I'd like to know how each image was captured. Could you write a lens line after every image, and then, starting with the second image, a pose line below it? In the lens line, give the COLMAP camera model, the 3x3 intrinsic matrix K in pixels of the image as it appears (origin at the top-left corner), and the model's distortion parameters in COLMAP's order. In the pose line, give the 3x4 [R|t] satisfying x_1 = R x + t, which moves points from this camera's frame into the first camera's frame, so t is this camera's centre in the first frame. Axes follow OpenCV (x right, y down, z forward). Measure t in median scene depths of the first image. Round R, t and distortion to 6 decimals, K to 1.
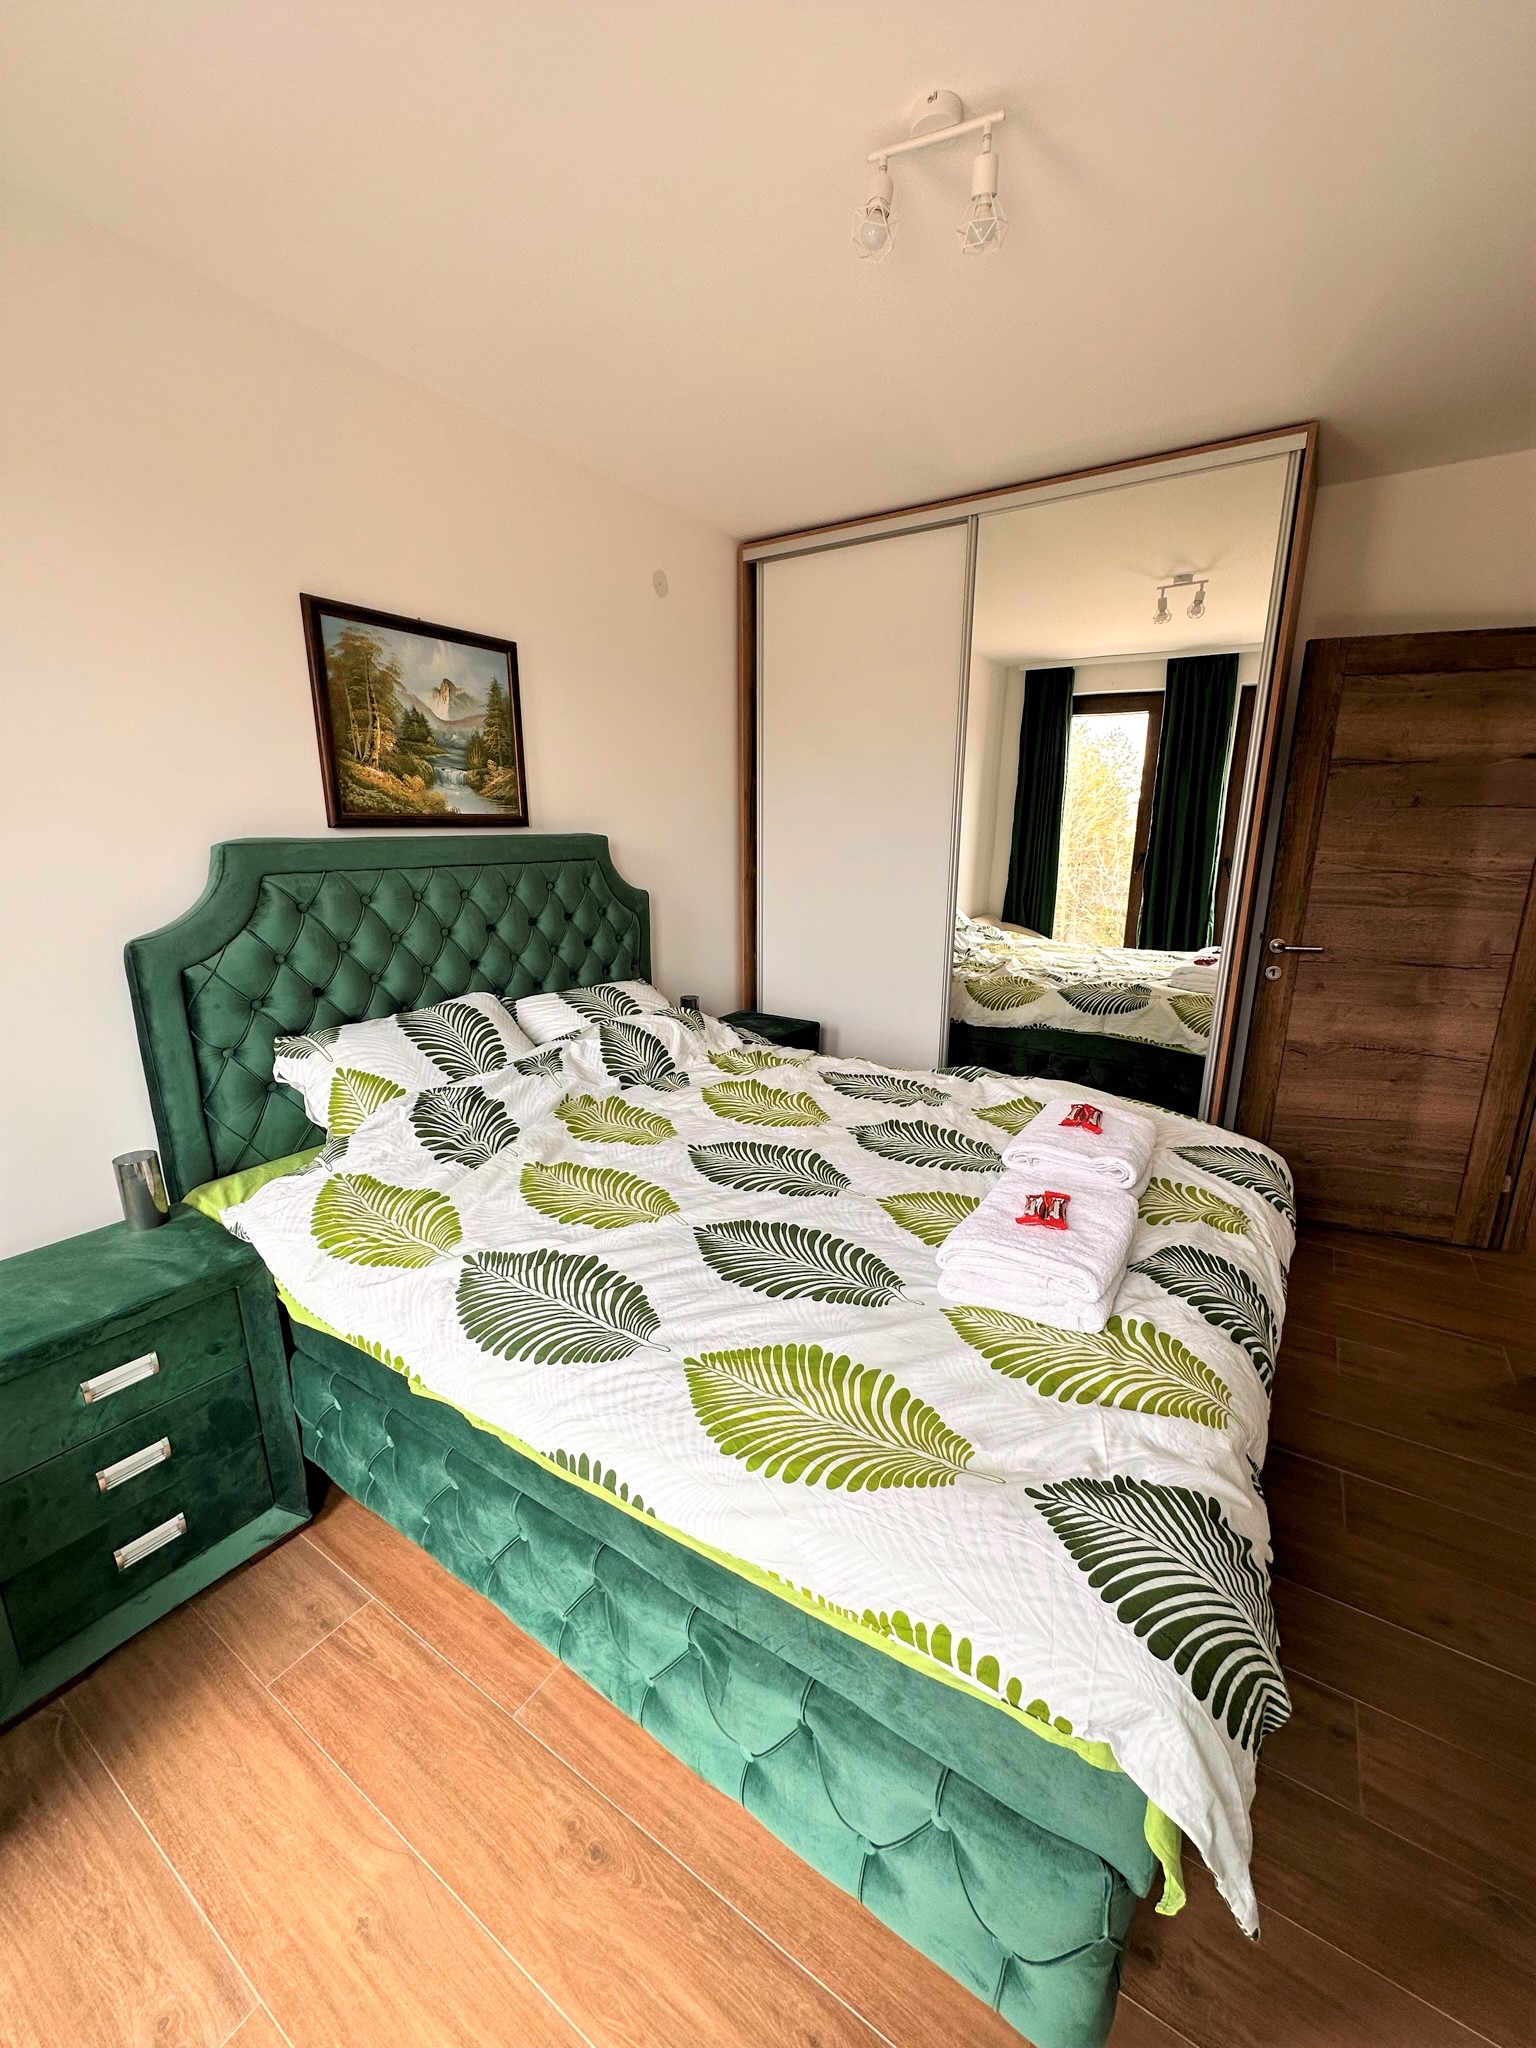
lens RADIAL K [[814.4, 0, 768.0], [0, 814.4, 1024.0], [0, 0, 1]] dist [0.000286, -0.000262]
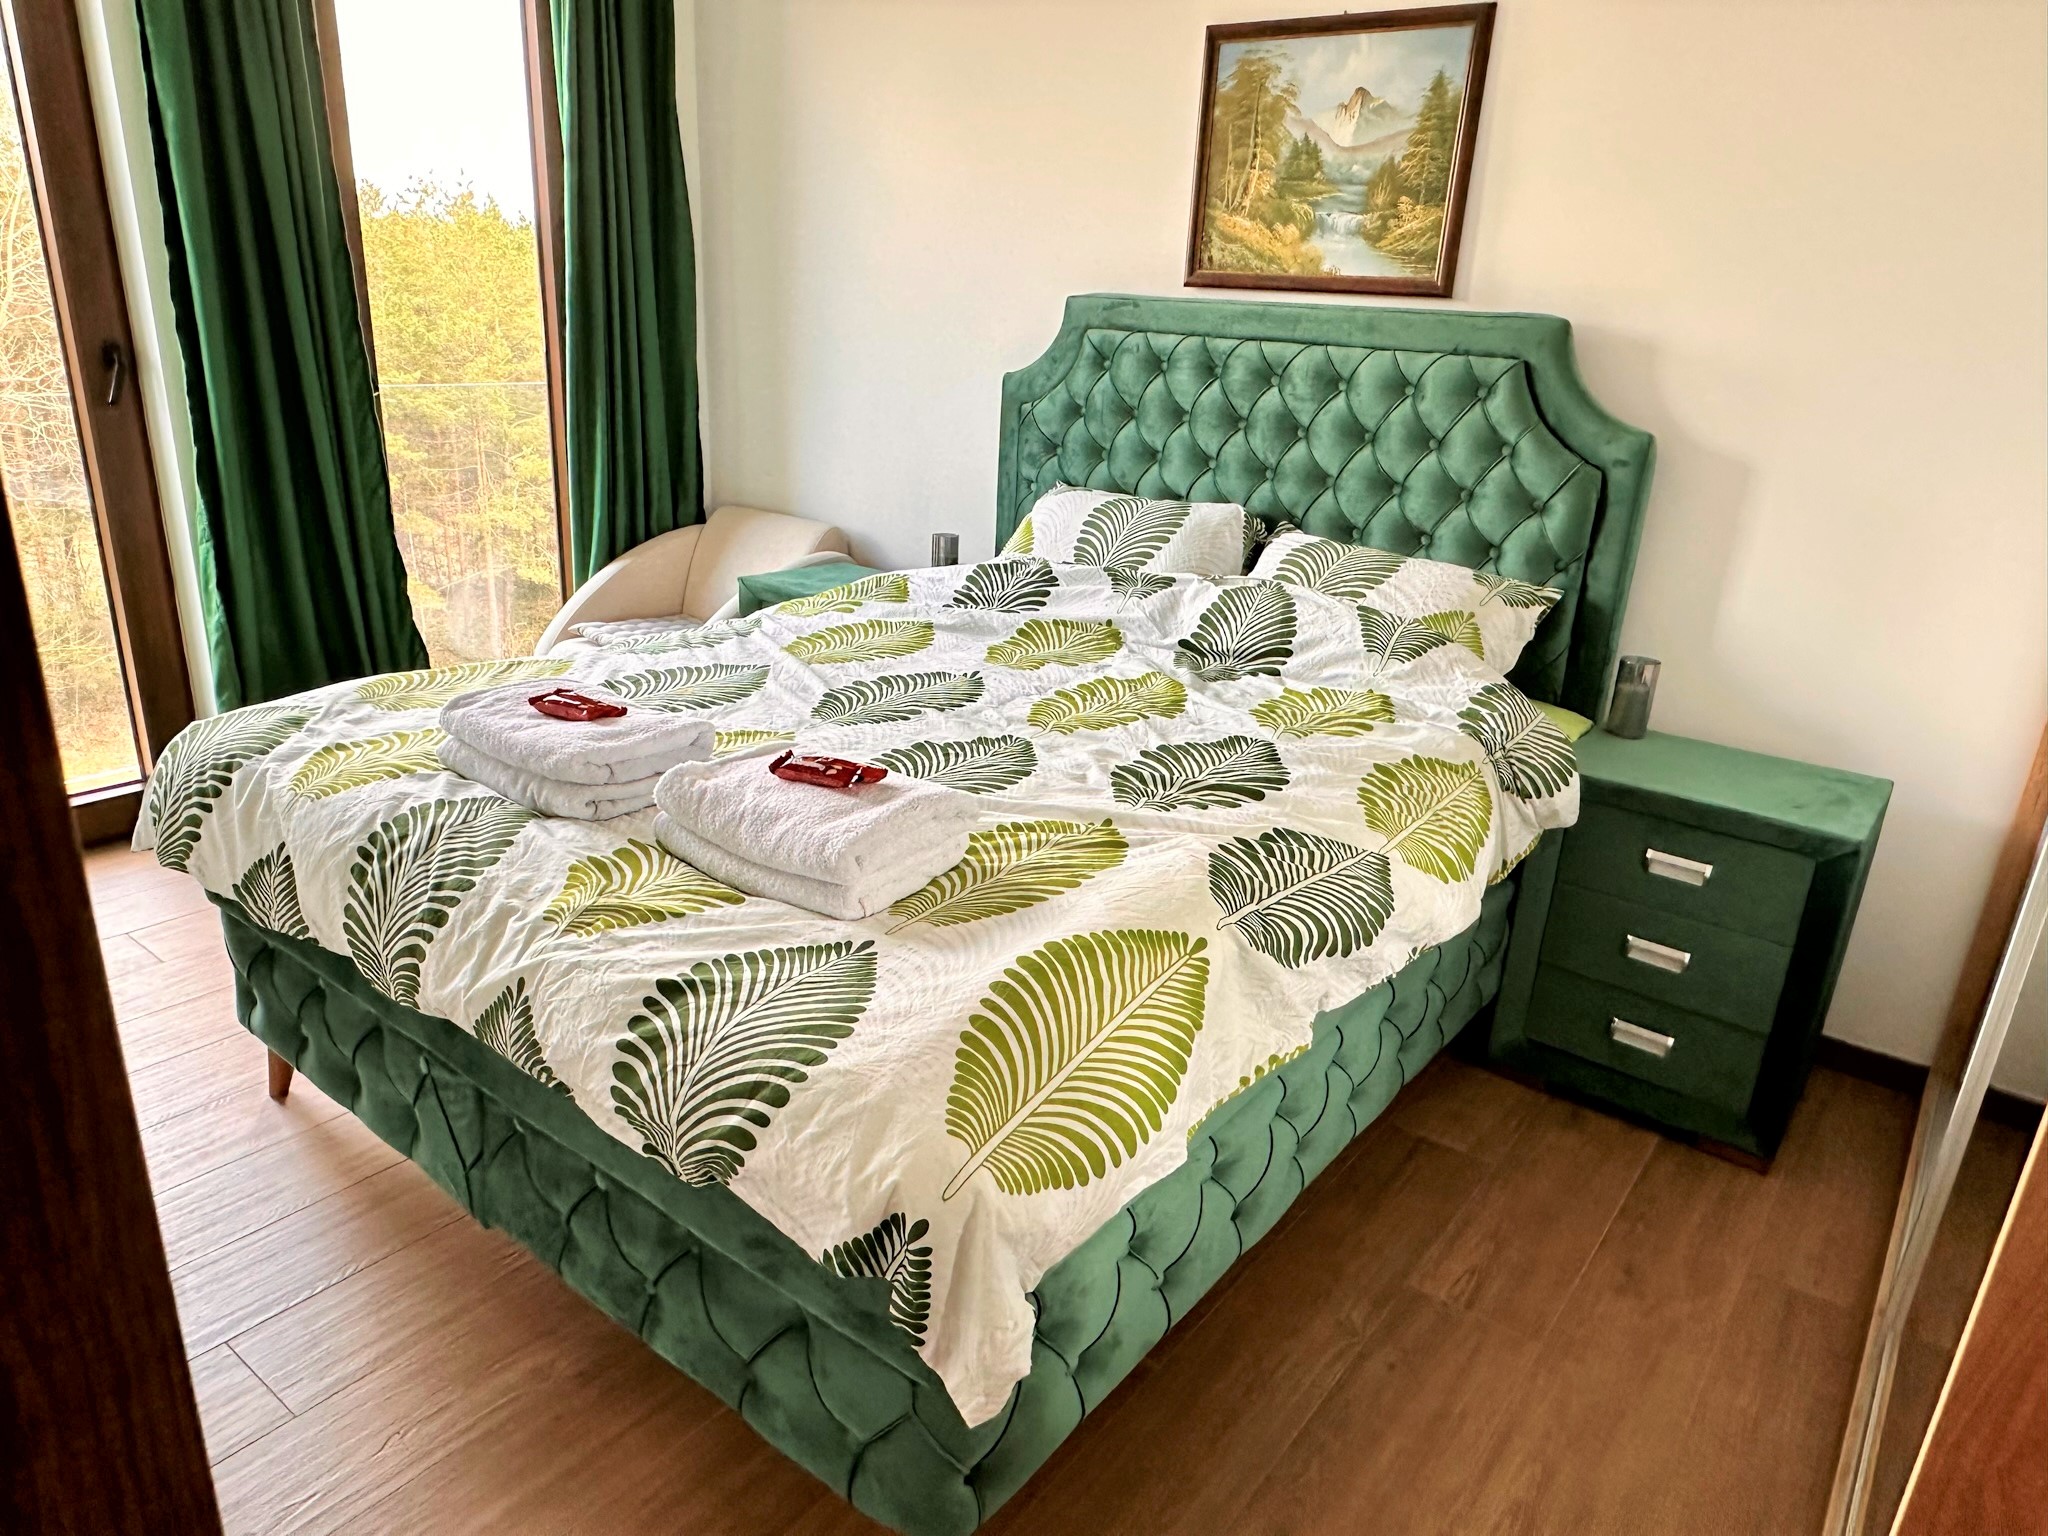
lens RADIAL K [[1324.2, 0, 1023.5], [0, 1324.2, 784.7], [0, 0, 1]] dist [0.002760, -0.002503]
pose [[-0.086781, 0.336998, -0.937497, 1.002998], [-0.288906, 0.892094, 0.347420, -0.191178], [0.953416, 0.300999, 0.019944, 0.893228]]
